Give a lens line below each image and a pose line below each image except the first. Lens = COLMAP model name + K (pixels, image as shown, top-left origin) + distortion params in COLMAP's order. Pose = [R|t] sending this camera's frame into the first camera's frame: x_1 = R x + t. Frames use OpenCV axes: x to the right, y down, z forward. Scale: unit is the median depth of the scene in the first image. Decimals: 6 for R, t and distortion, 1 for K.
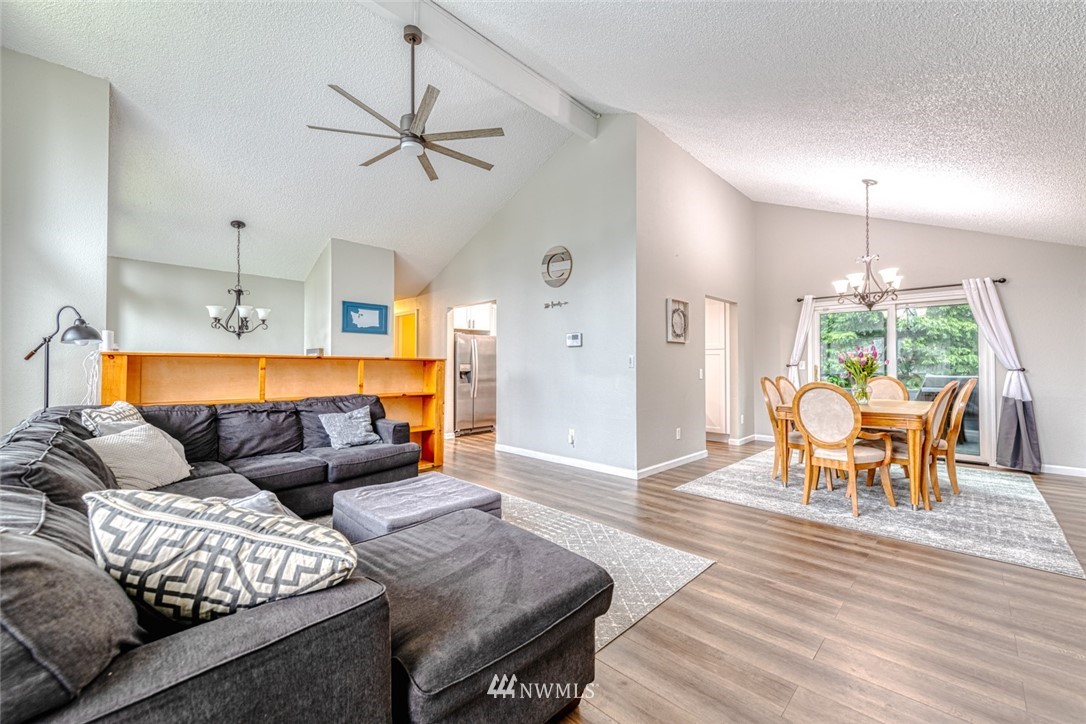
lens RADIAL K [[407.5, 0, 556.6], [0, 407.5, 362.4], [0, 0, 1]] dist [-0.008911, -0.000147]
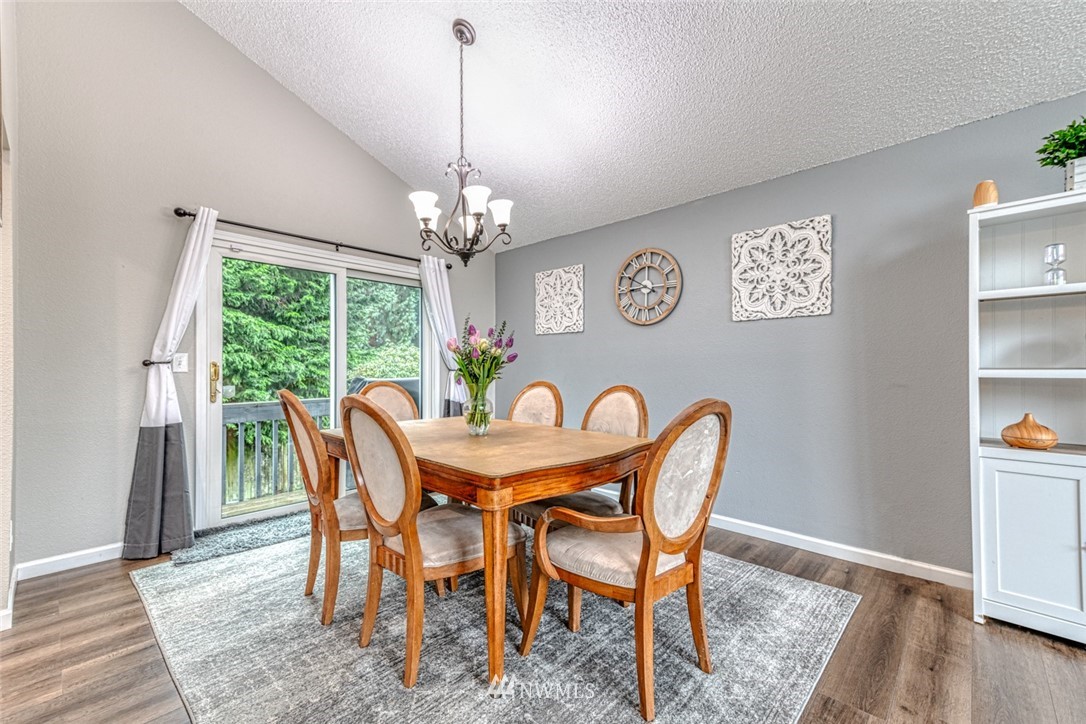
lens RADIAL K [[456.2, 0, 530.4], [0, 456.2, 367.1], [0, 0, 1]] dist [0.028063, 0.000288]
pose [[-0.010076, -0.003367, 0.999944, 0.124809], [-0.008704, 0.999957, 0.003280, 0.009300], [-0.999911, -0.008670, -0.010105, 0.824301]]
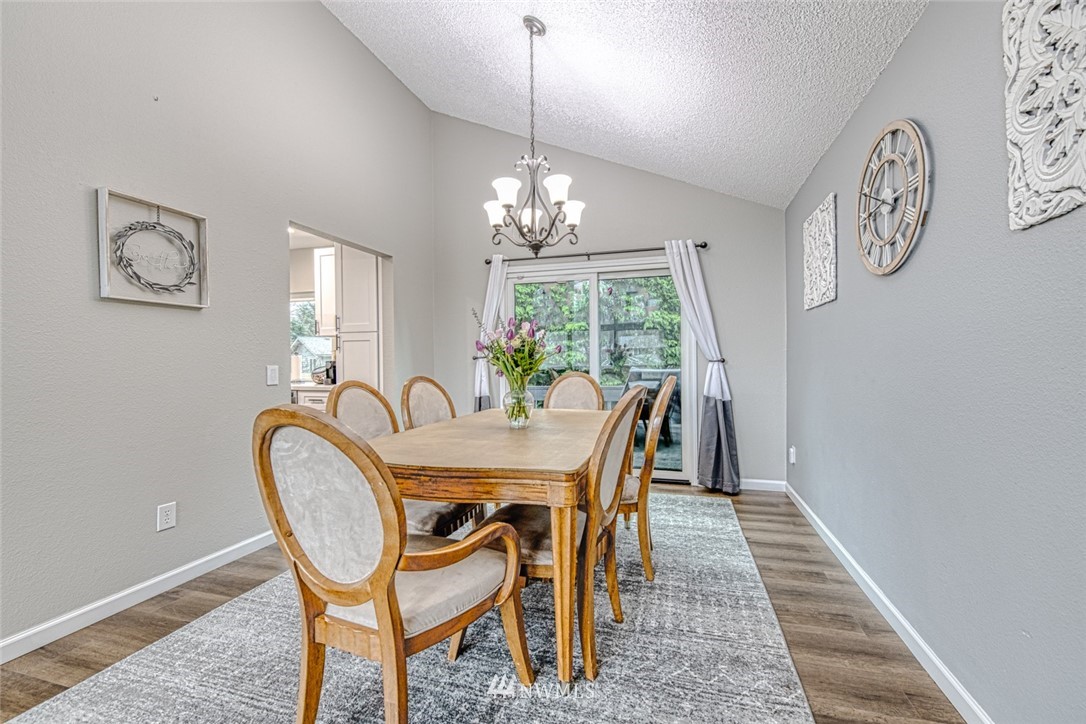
lens RADIAL K [[420.6, 0, 543.0], [0, 420.6, 362.0], [0, 0, 1]] dist [0.001302, -0.000045]
pose [[0.884889, -0.010245, 0.465689, 0.464946], [0.003473, 0.999875, 0.015398, 0.006846], [-0.465789, -0.012008, 0.884814, 0.435892]]
